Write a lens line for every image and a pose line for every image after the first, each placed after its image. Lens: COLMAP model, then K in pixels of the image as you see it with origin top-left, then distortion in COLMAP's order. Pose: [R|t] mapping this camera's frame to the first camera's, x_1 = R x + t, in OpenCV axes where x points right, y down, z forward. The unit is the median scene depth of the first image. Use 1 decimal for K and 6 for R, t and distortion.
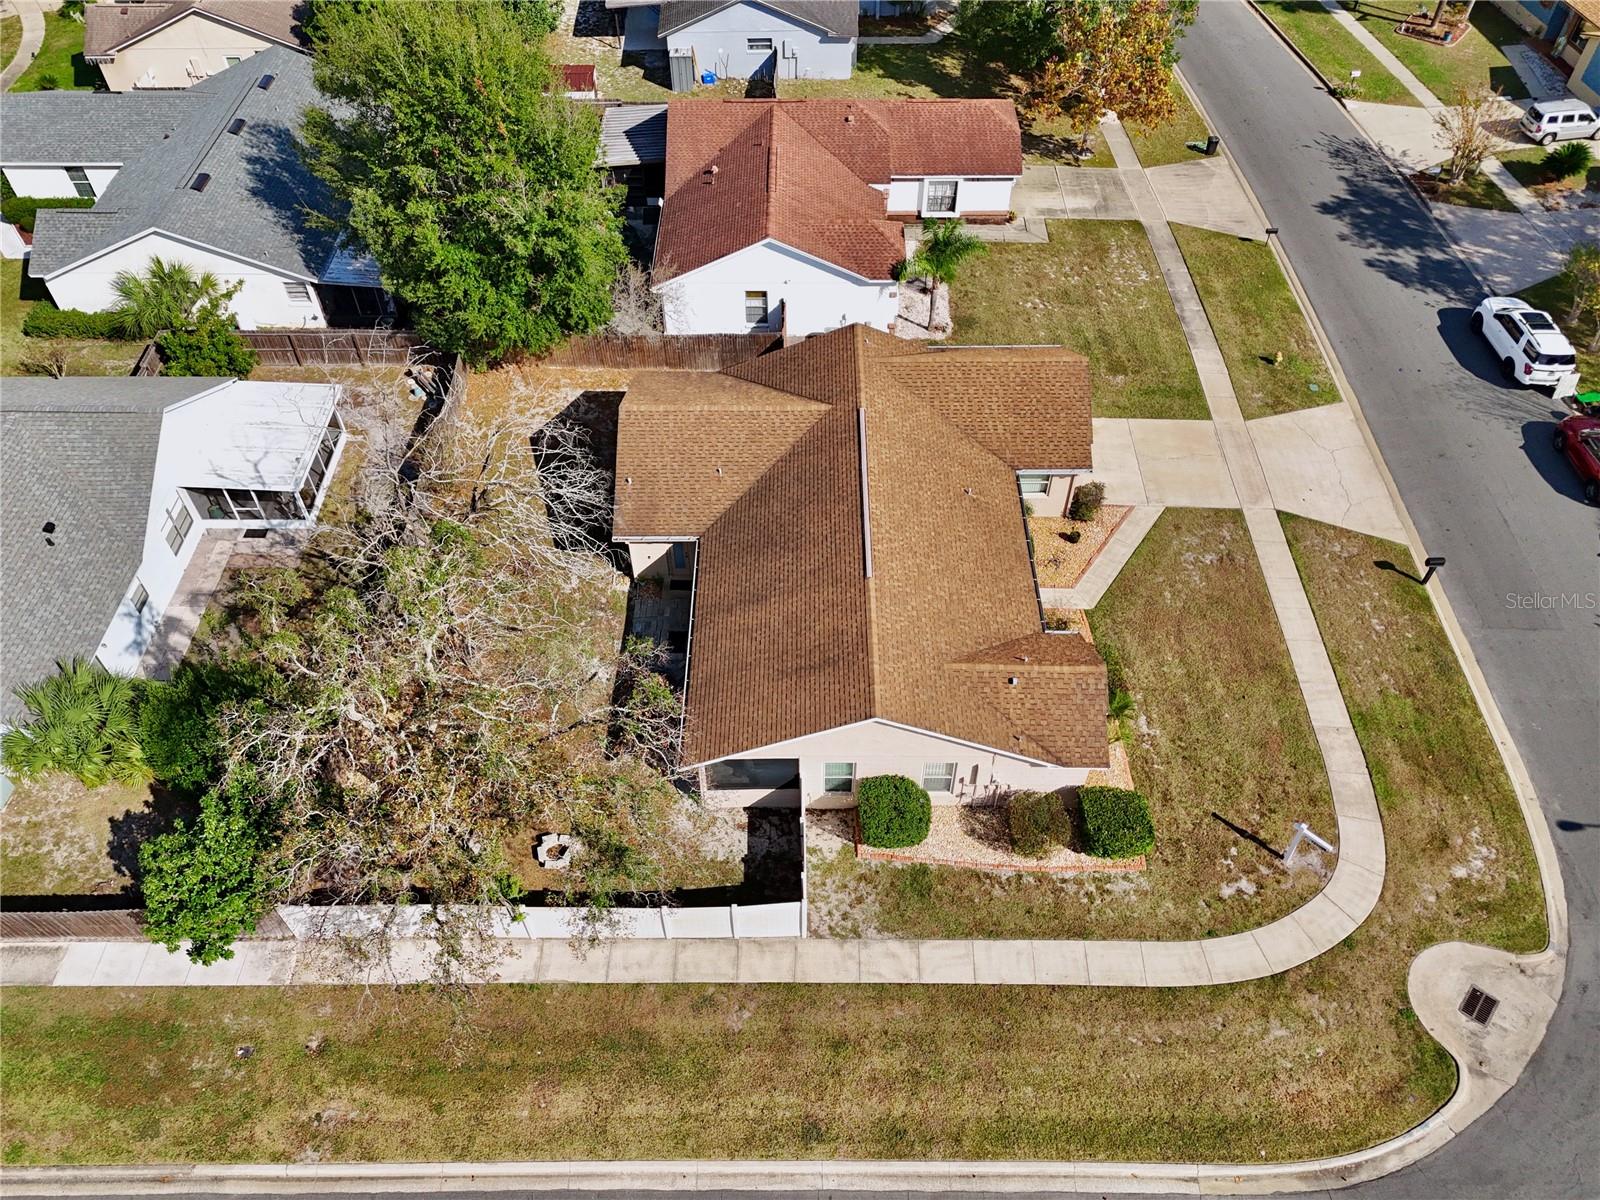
lens RADIAL K [[1178.4, 0, 801.7], [0, 1178.4, 608.8], [0, 0, 1]] dist [0.068941, -0.063500]
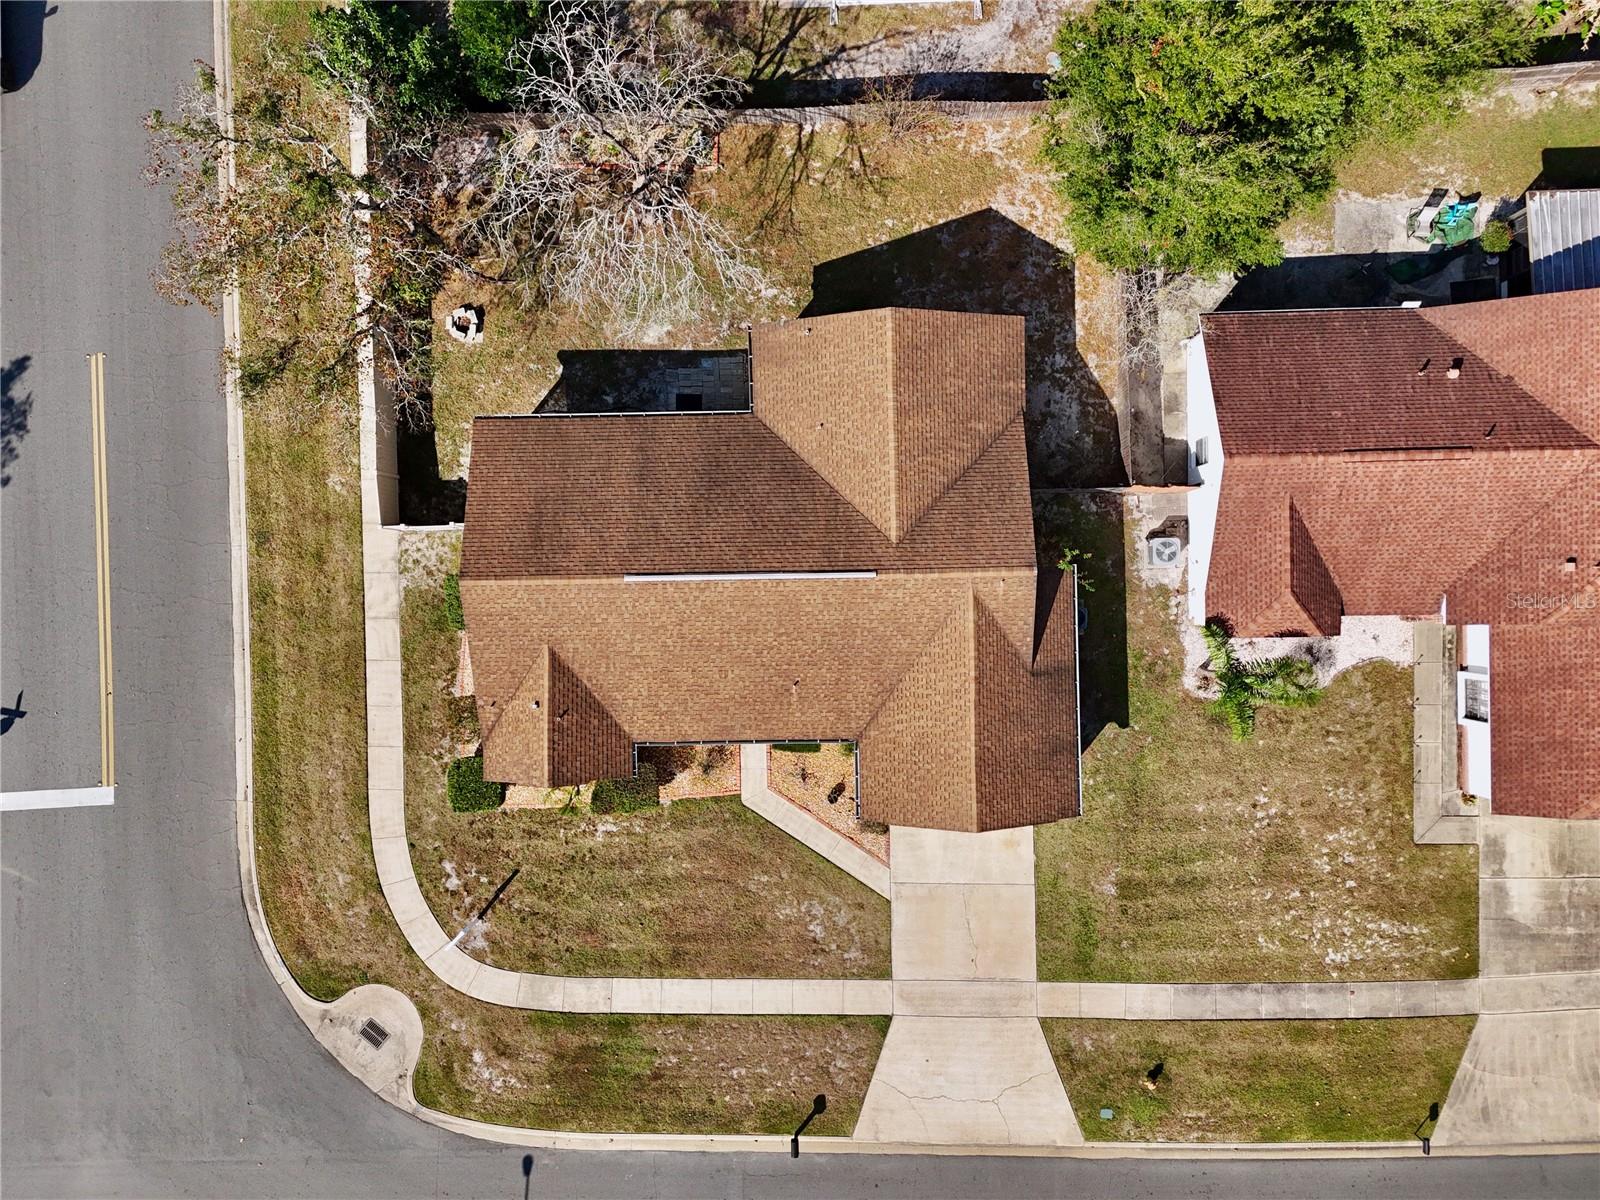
lens RADIAL K [[1178.4, 0, 801.7], [0, 1178.4, 608.8], [0, 0, 1]] dist [0.068941, -0.063500]
pose [[0.020112, 0.999679, 0.015393, 0.065474], [-0.732347, 0.004249, 0.680919, -0.788644], [0.680635, -0.024967, 0.732197, 0.303634]]
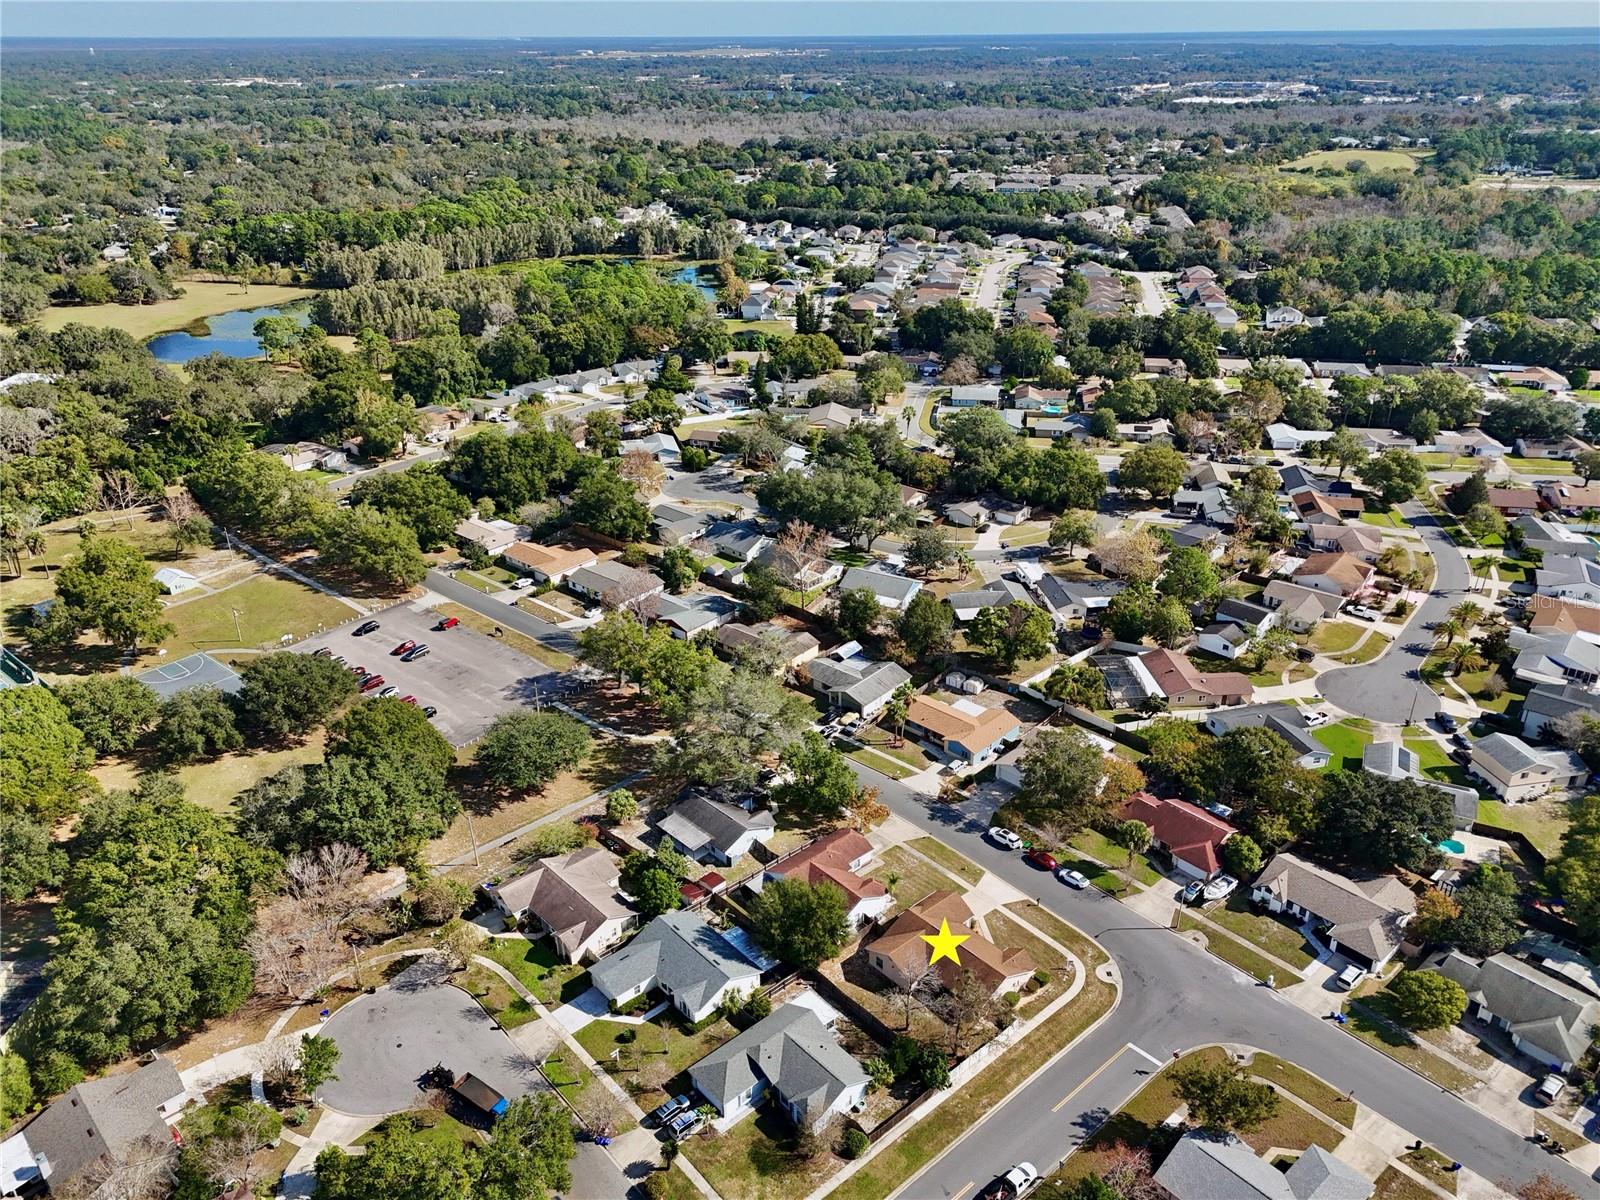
lens RADIAL K [[1178.4, 0, 801.7], [0, 1178.4, 608.8], [0, 0, 1]] dist [0.068941, -0.063500]
pose [[0.746937, -0.291239, 0.597717, -2.556193], [0.497578, 0.841124, -0.211958, -0.476144], [-0.441024, 0.455730, 0.773181, -2.610403]]
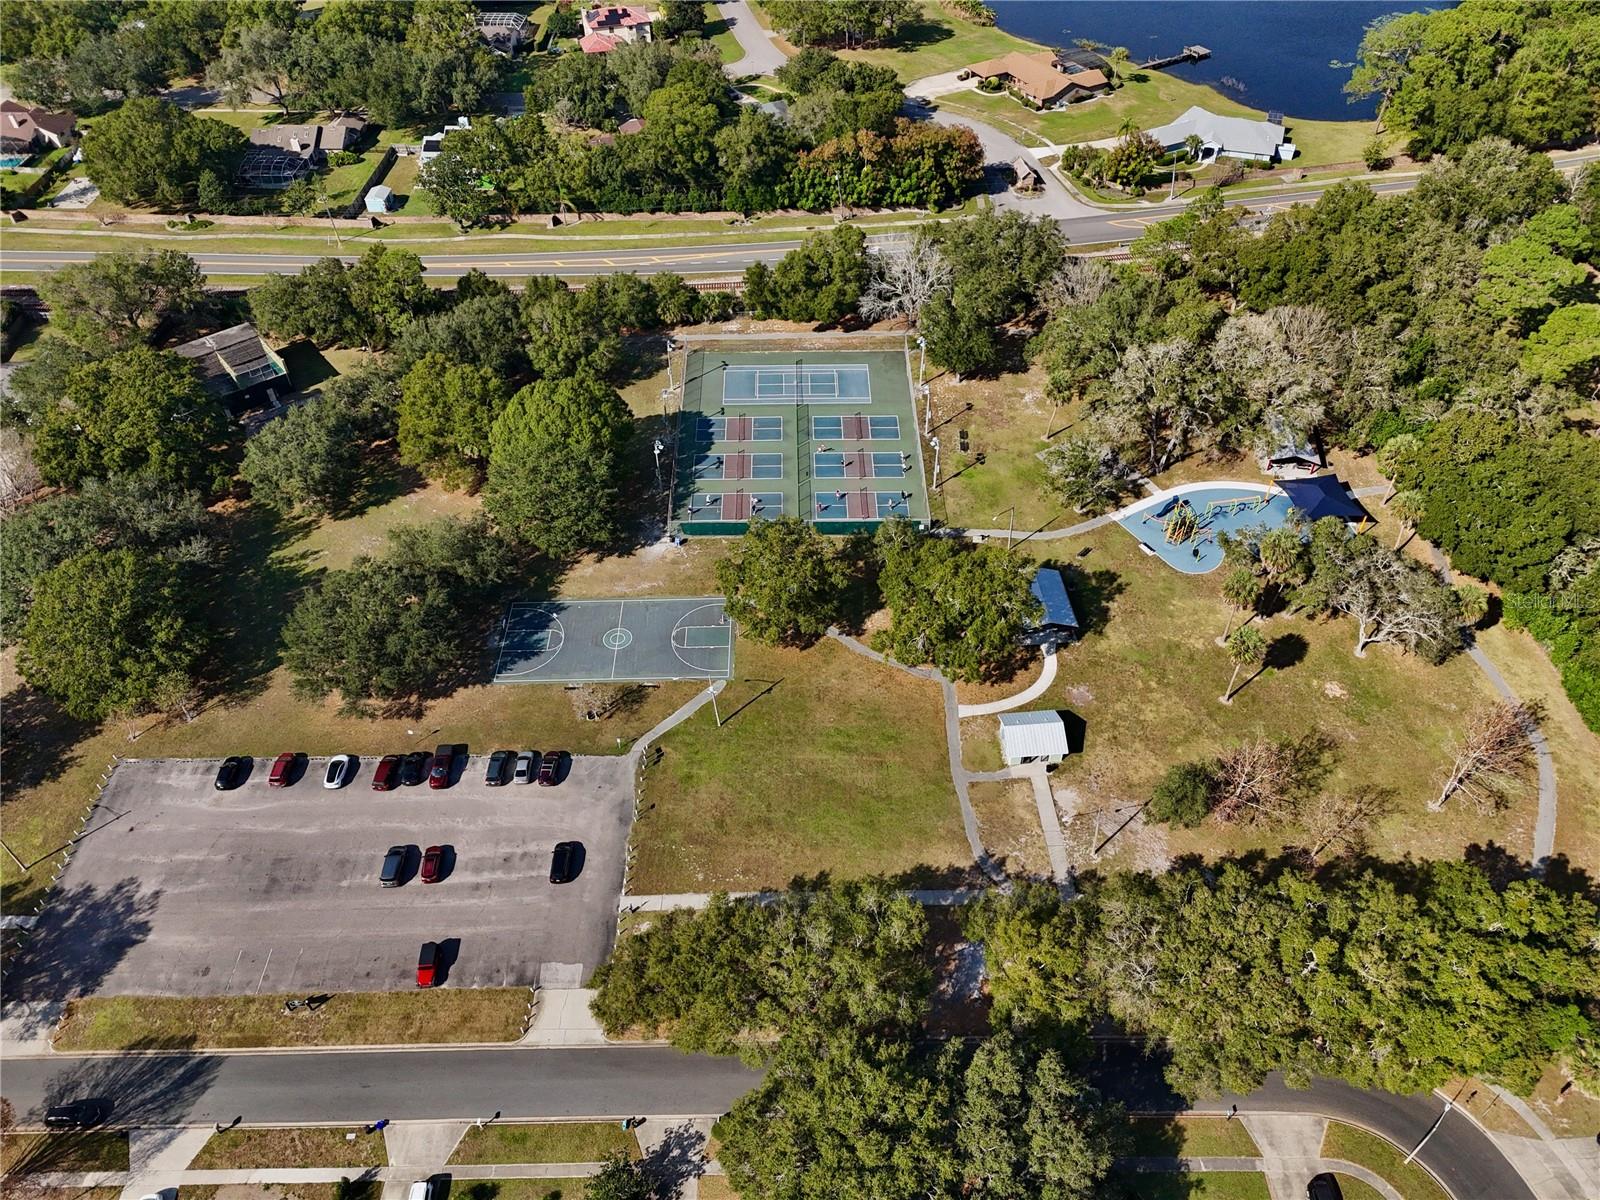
lens RADIAL K [[1178.7, 0, 800.0], [0, 1178.7, 600.0], [0, 0, 1]] dist [0.038955, -0.008496]
pose [[-0.132108, 0.698465, -0.703345, 1.422515], [-0.728784, 0.412515, 0.546539, -5.754232], [0.671879, 0.584789, 0.454534, 2.210081]]
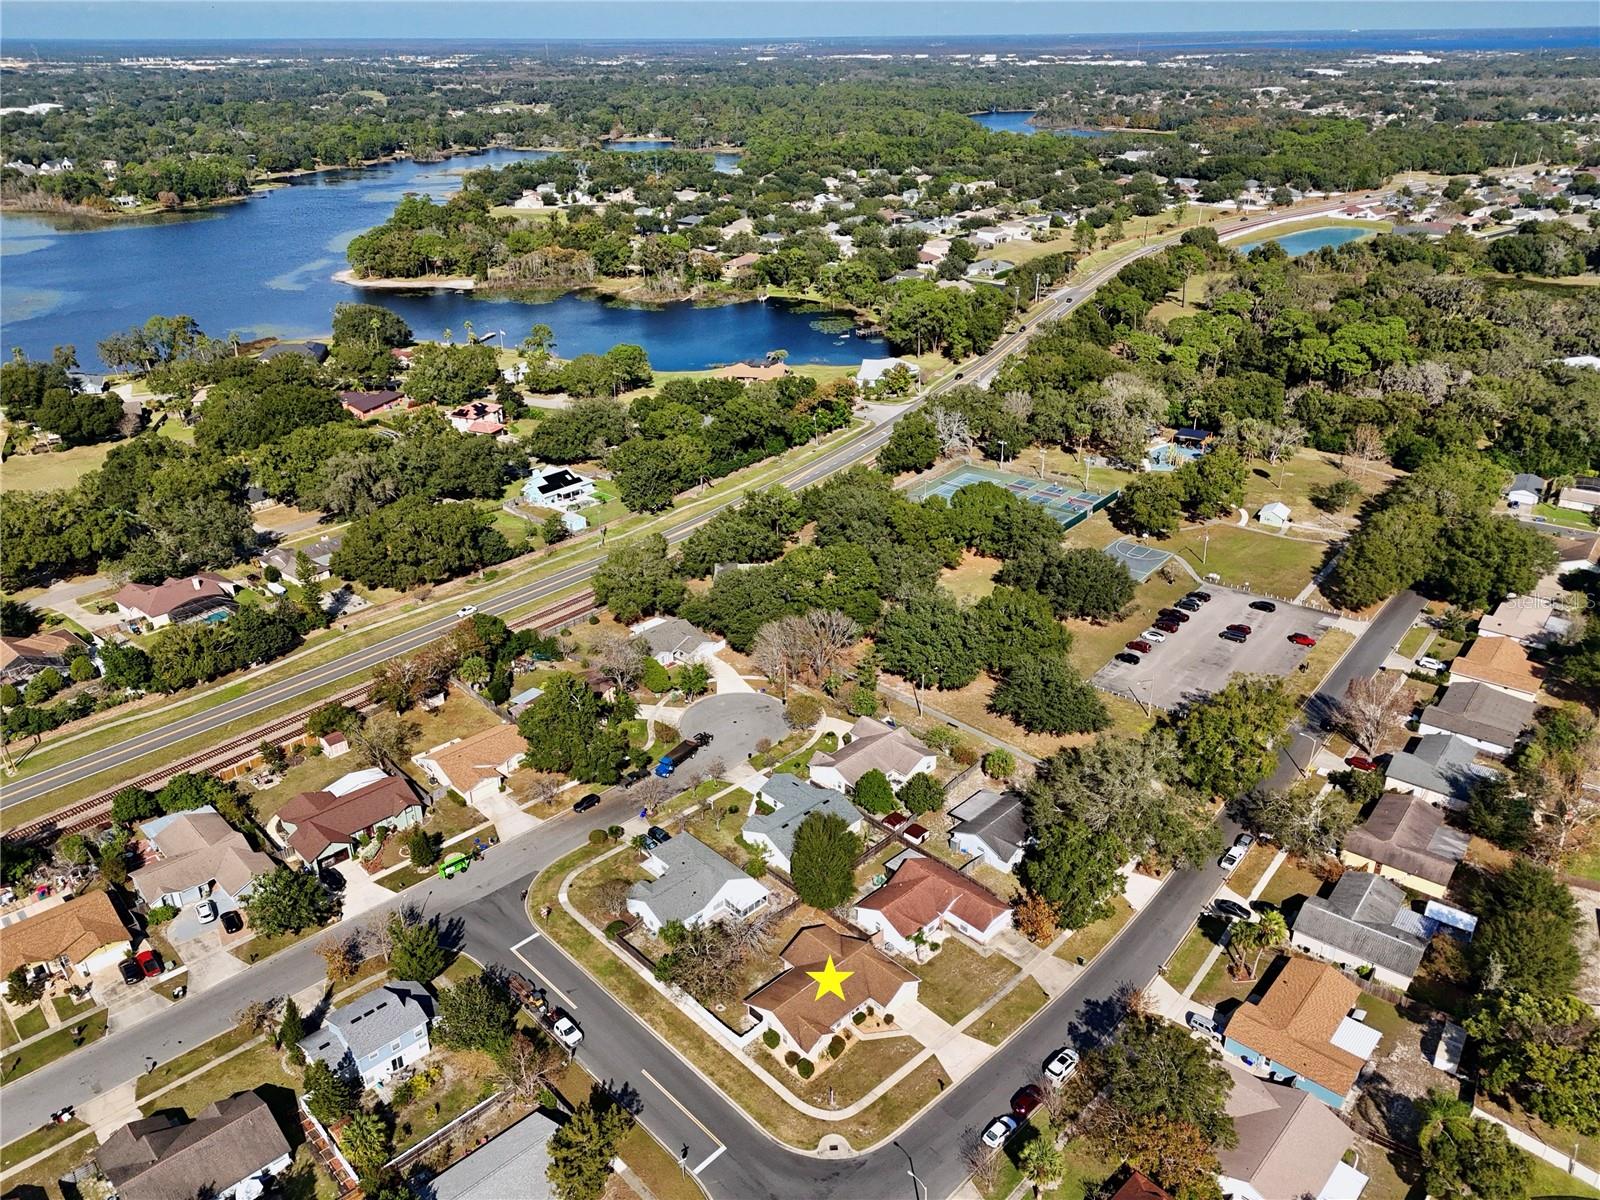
lens RADIAL K [[1178.4, 0, 801.7], [0, 1178.4, 608.8], [0, 0, 1]] dist [0.068941, -0.063500]
pose [[0.693144, 0.312467, -0.649550, 2.262982], [-0.533937, 0.827952, -0.171484, -0.408112], [0.484213, 0.465682, 0.740728, -2.670757]]
